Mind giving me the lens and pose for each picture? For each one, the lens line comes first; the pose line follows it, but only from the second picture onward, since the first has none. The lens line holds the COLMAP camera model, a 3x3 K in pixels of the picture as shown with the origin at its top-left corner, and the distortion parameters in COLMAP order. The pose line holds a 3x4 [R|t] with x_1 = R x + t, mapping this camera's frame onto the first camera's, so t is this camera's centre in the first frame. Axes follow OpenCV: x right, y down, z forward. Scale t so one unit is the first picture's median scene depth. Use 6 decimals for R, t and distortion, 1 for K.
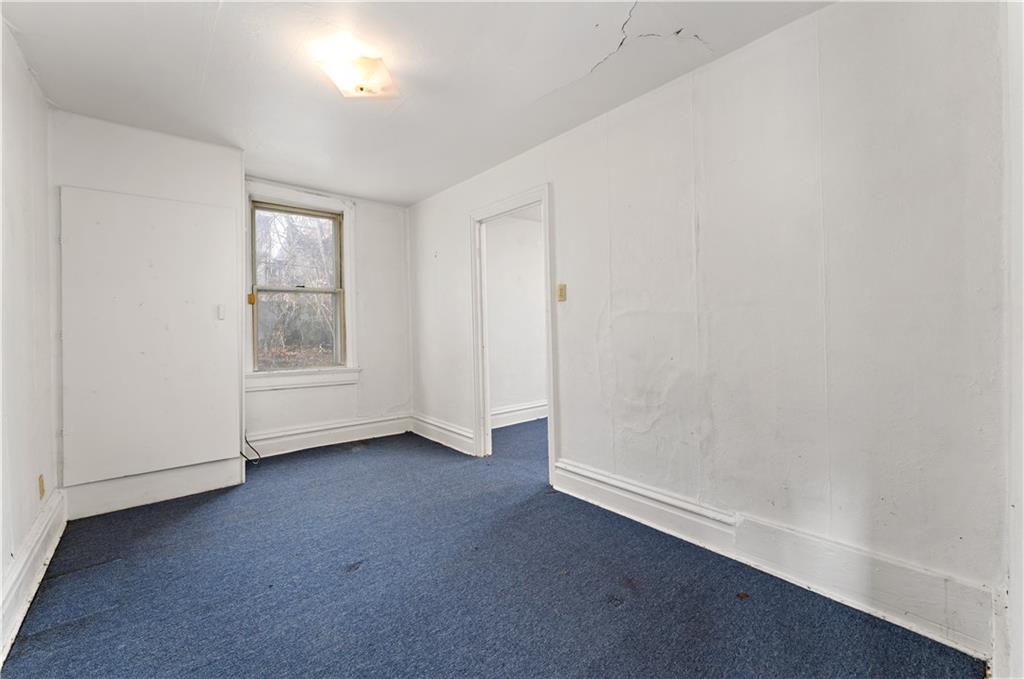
lens RADIAL K [[413.0, 0, 507.6], [0, 413.0, 317.4], [0, 0, 1]] dist [0.000605, -0.000214]
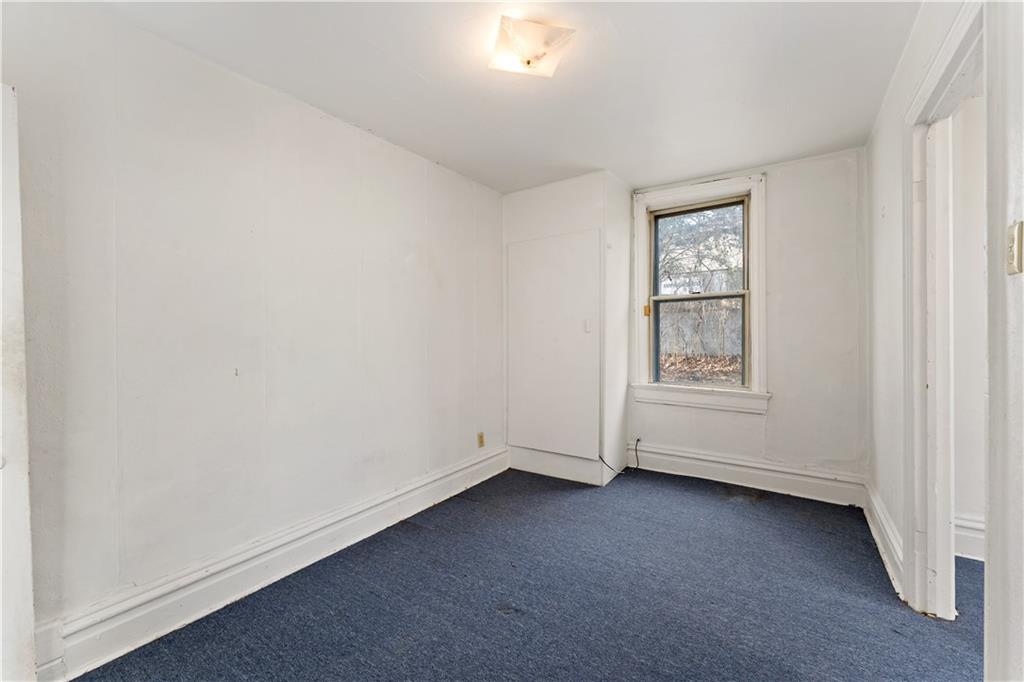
lens RADIAL K [[416.1, 0, 514.2], [0, 416.1, 336.8], [0, 0, 1]] dist [0.000731, 0.000052]
pose [[0.291450, 0.005949, -0.956568, 0.314593], [0.021958, 0.999676, 0.012907, -0.000610], [0.956334, -0.024766, 0.291224, 0.486172]]
